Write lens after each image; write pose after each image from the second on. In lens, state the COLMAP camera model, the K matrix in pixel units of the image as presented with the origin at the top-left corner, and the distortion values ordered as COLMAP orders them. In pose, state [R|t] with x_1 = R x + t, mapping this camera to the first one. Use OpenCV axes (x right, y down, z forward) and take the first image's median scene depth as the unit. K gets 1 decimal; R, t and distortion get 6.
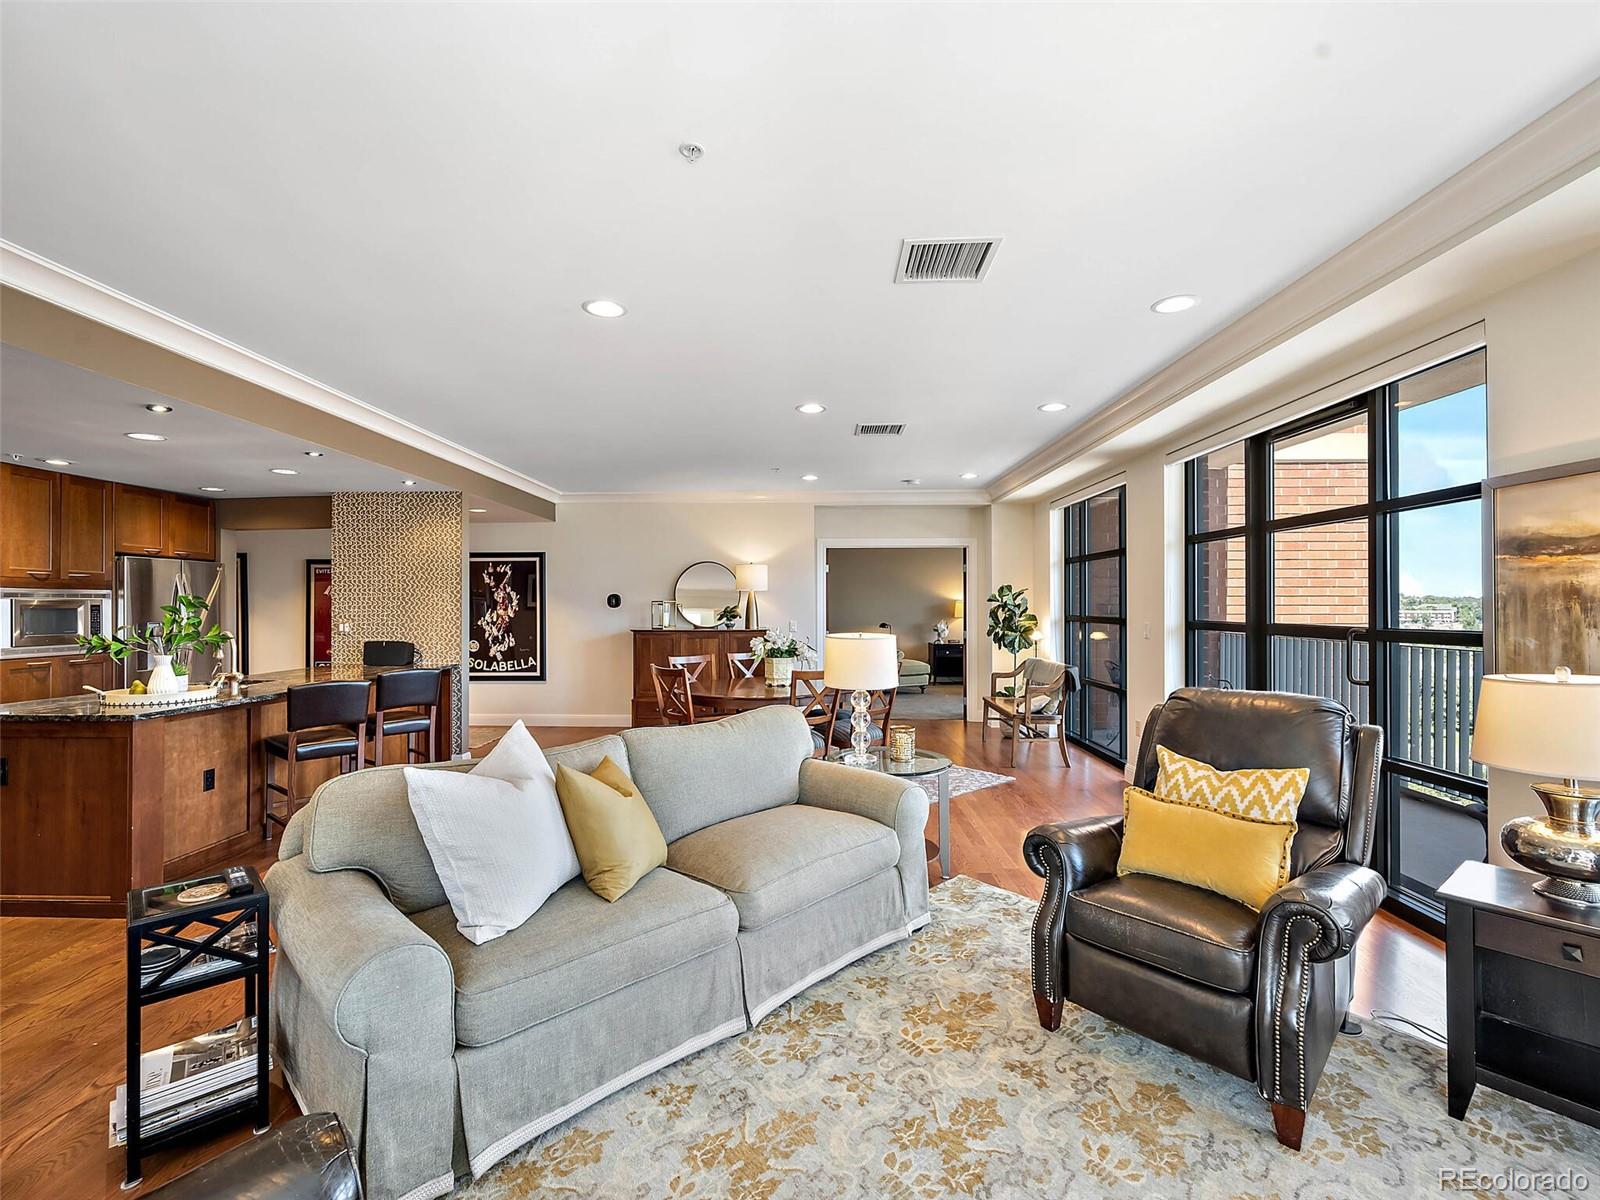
lens RADIAL K [[711.7, 0, 795.8], [0, 711.7, 602.3], [0, 0, 1]] dist [0.001476, -0.001803]
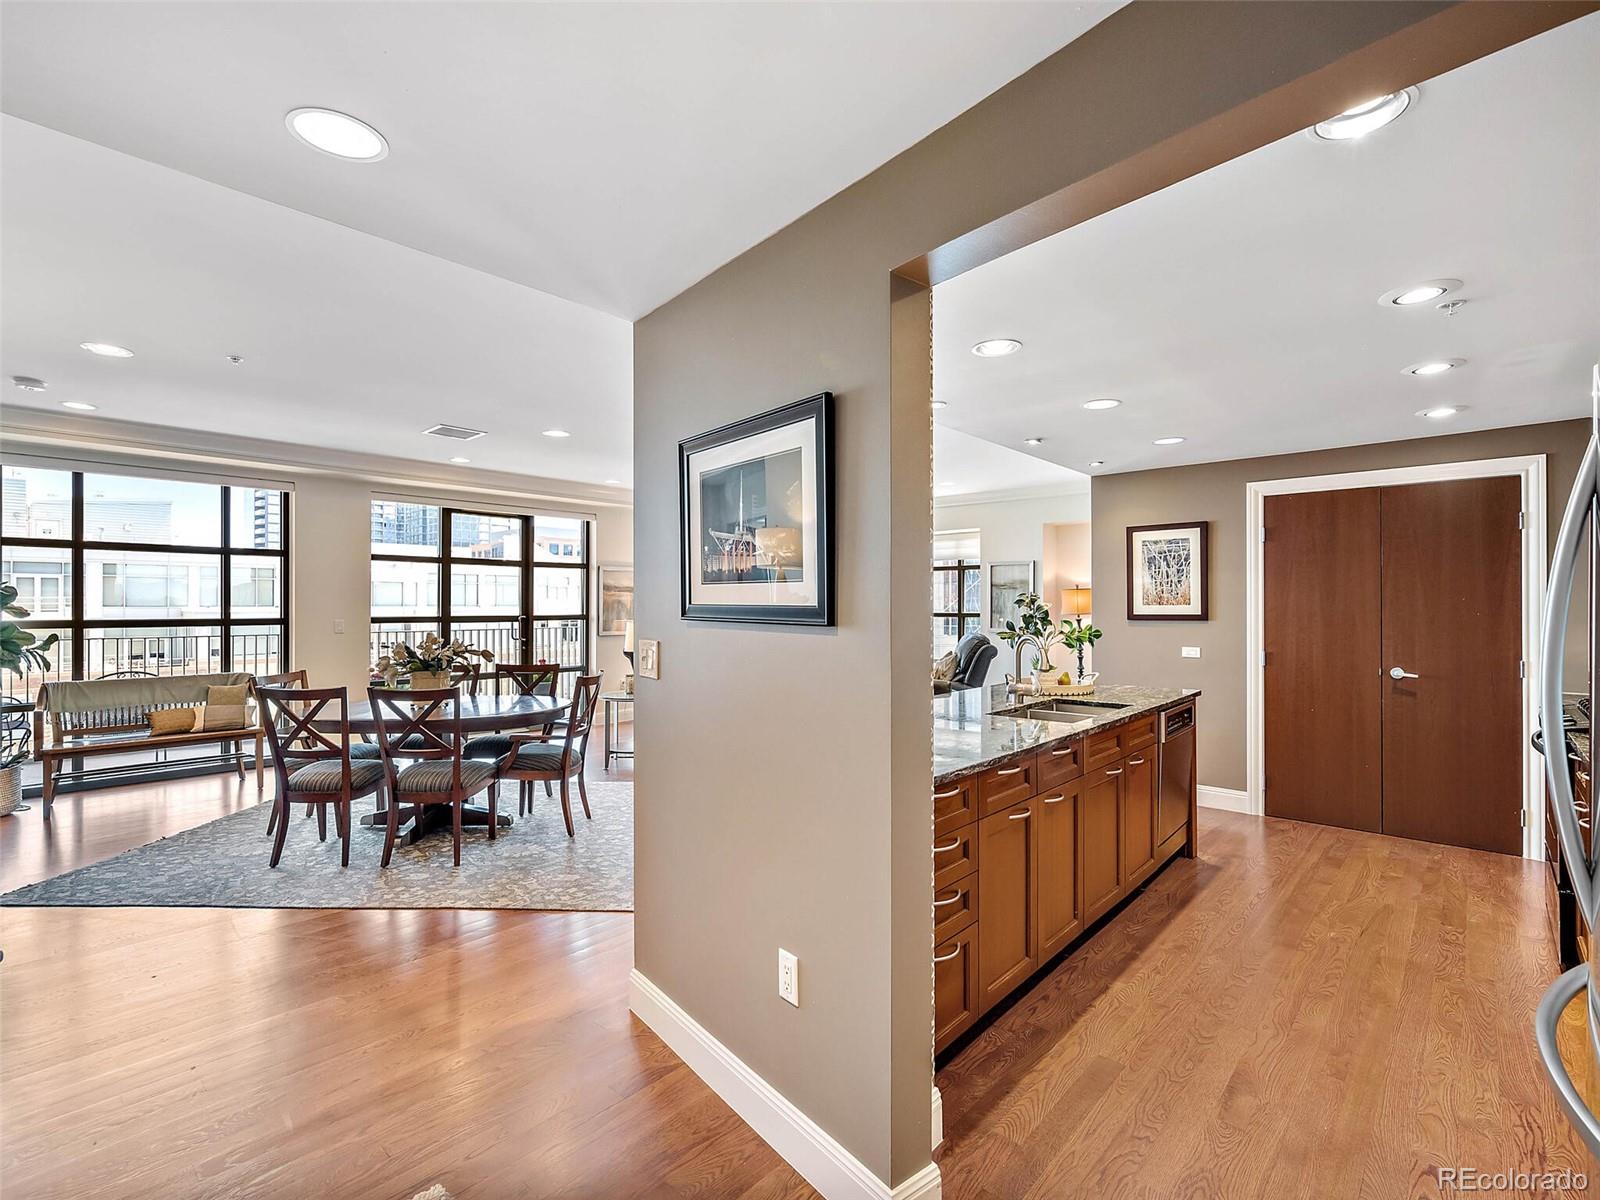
lens RADIAL K [[739.4, 0, 802.5], [0, 739.4, 615.7], [0, 0, 1]] dist [-0.001461, -0.001048]
pose [[-0.755057, -0.005342, 0.655637, -1.029981], [0.001958, 0.999944, 0.010403, 0.009608], [-0.655656, 0.009139, -0.755005, 1.598448]]
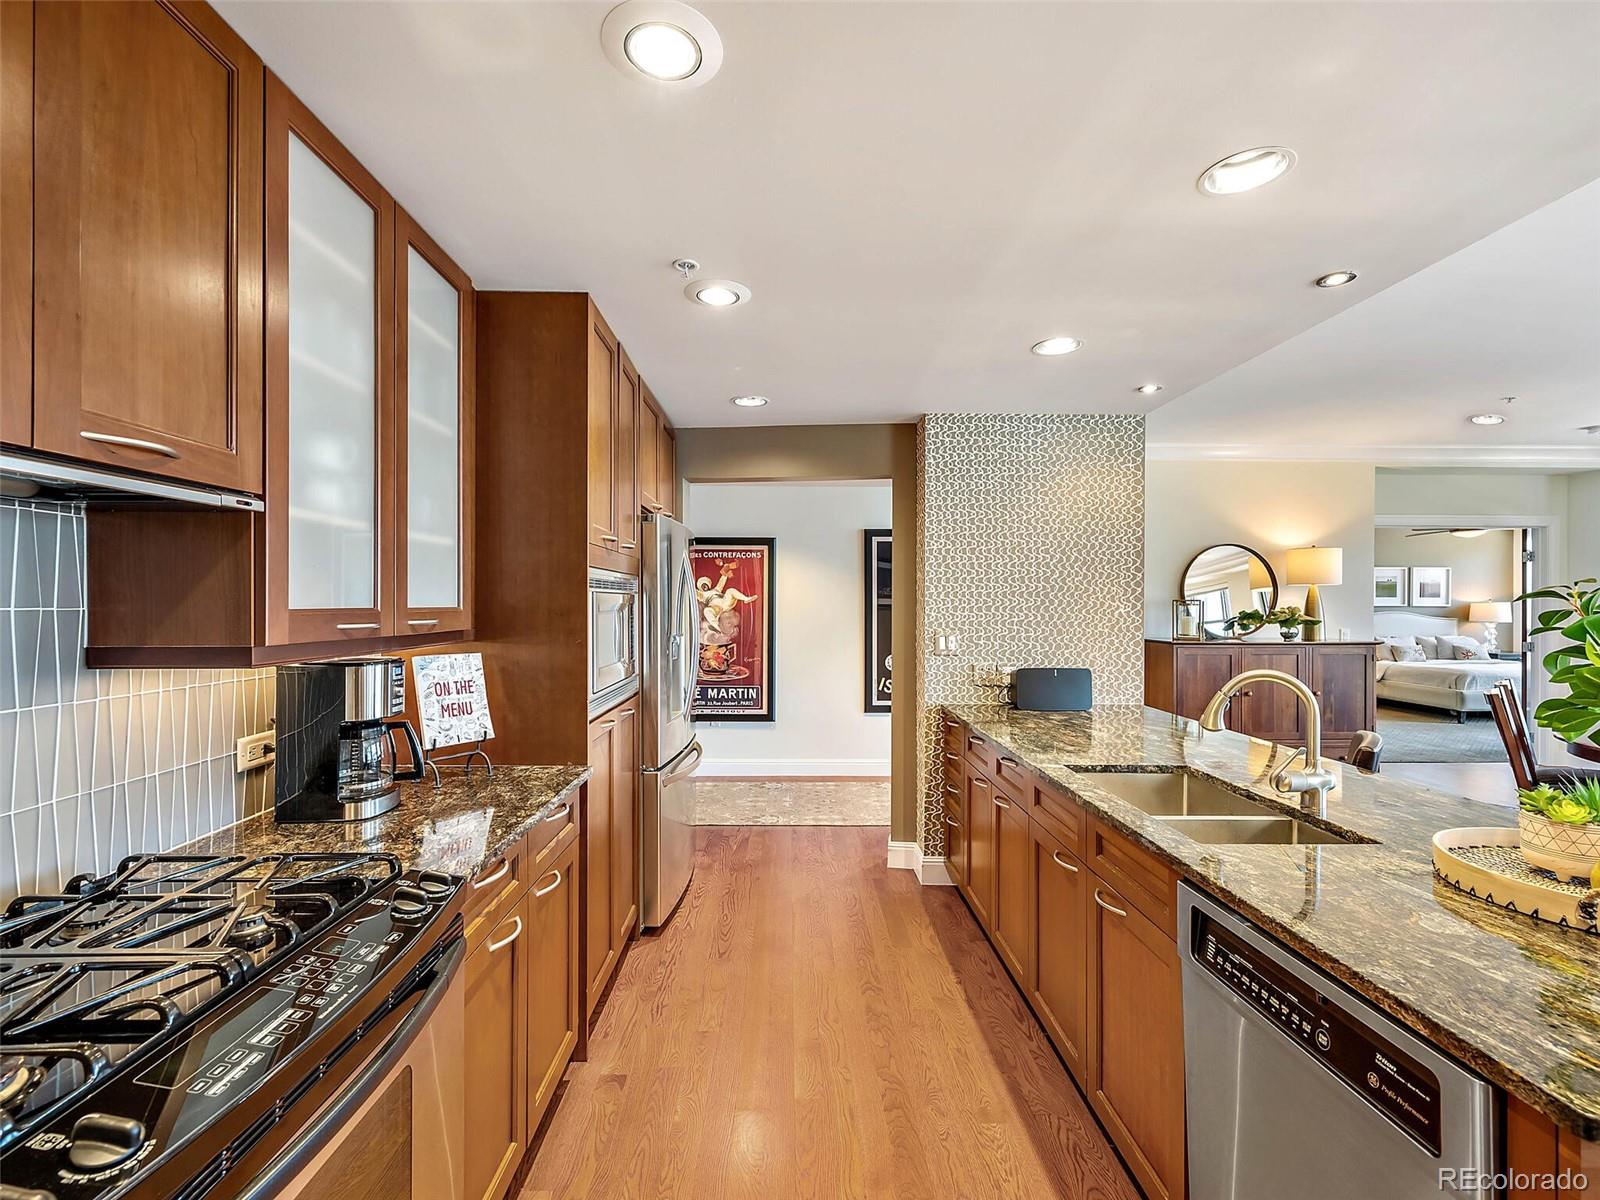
lens RADIAL K [[711.7, 0, 783.7], [0, 711.7, 602.5], [0, 0, 1]] dist [0.001476, -0.001803]
pose [[0.999537, 0.004776, 0.030062, -0.990731], [-0.004889, 0.999981, 0.003699, 0.000244], [-0.030043, -0.003844, 0.999541, 0.519319]]
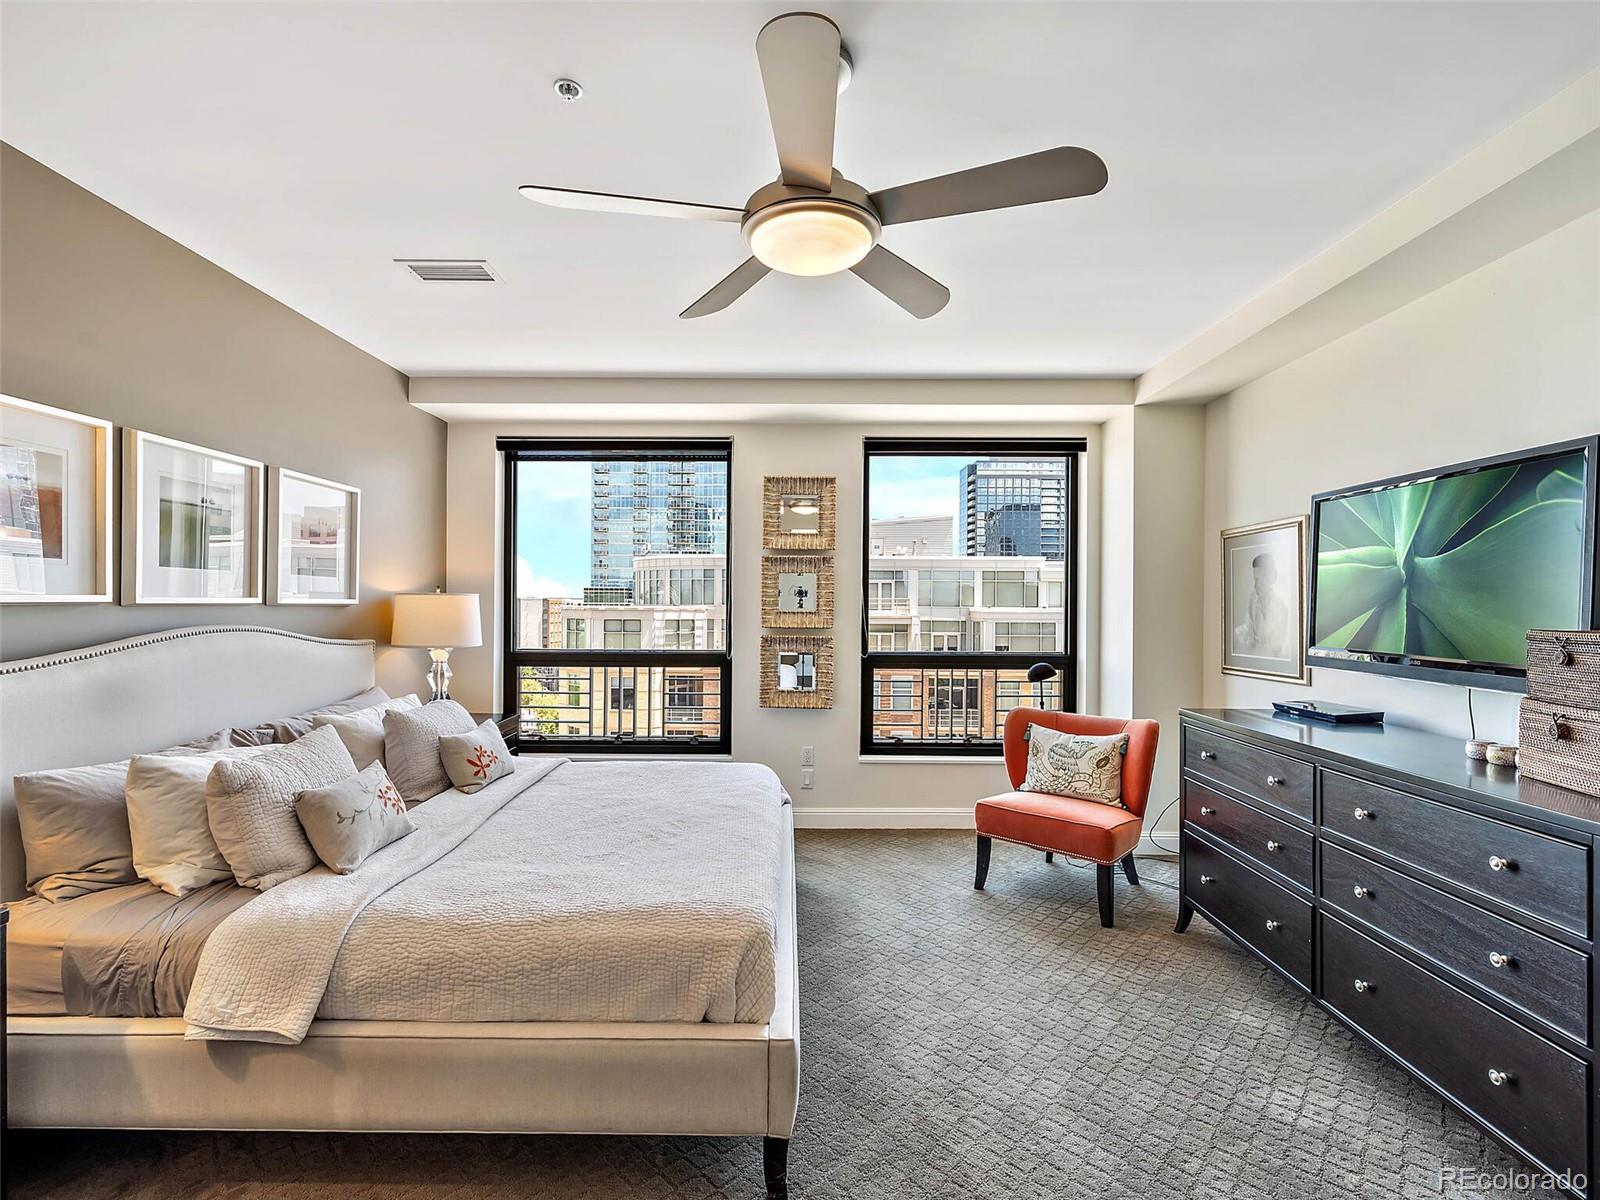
lens RADIAL K [[739.4, 0, 794.3], [0, 739.4, 605.9], [0, 0, 1]] dist [-0.001461, -0.001048]
pose [[-0.008211, 0.001905, 0.999964, 0.337747], [-0.010783, 0.999940, -0.001994, 0.008073], [-0.999908, -0.010799, -0.008190, 2.173857]]
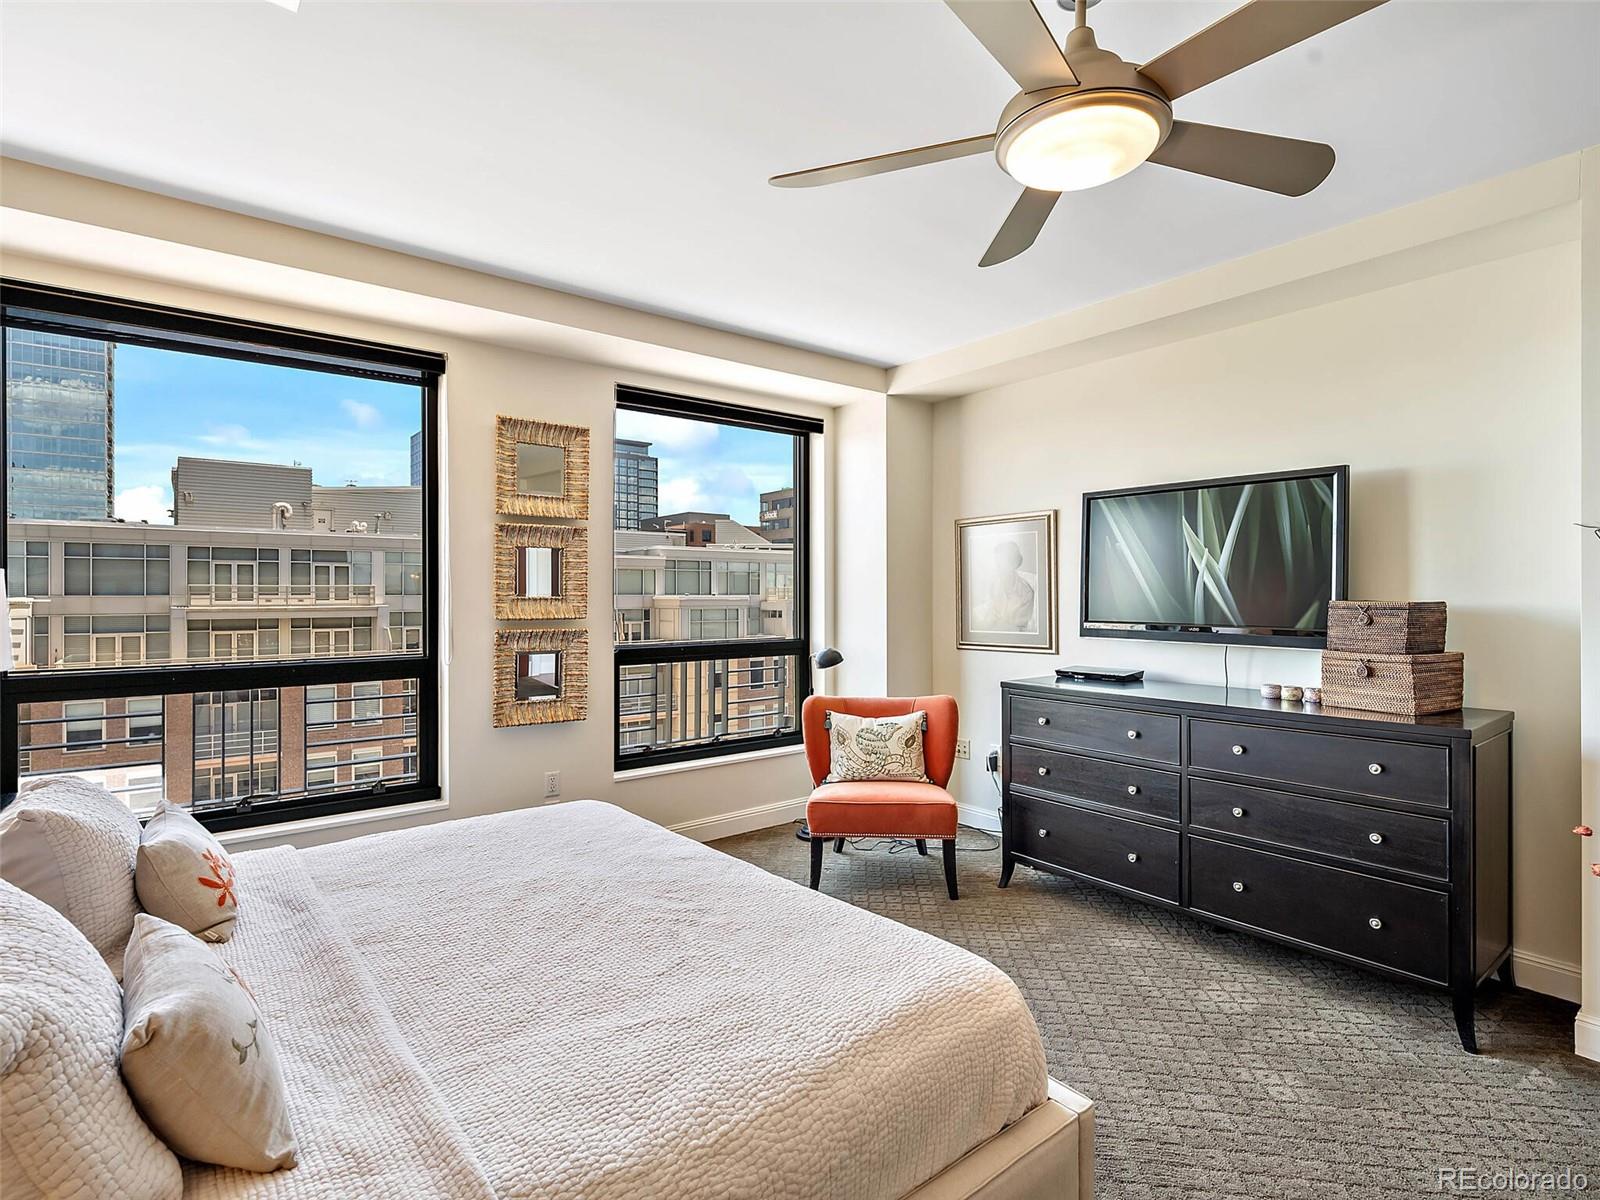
lens RADIAL K [[795.9, 0, 793.0], [0, 795.9, 596.7], [0, 0, 1]] dist [0.001666, -0.001164]
pose [[-0.629675, 0.001666, 0.776857, 0.517653], [0.000227, 0.999998, -0.001961, 0.013809], [-0.776858, -0.001058, -0.629674, 2.458077]]
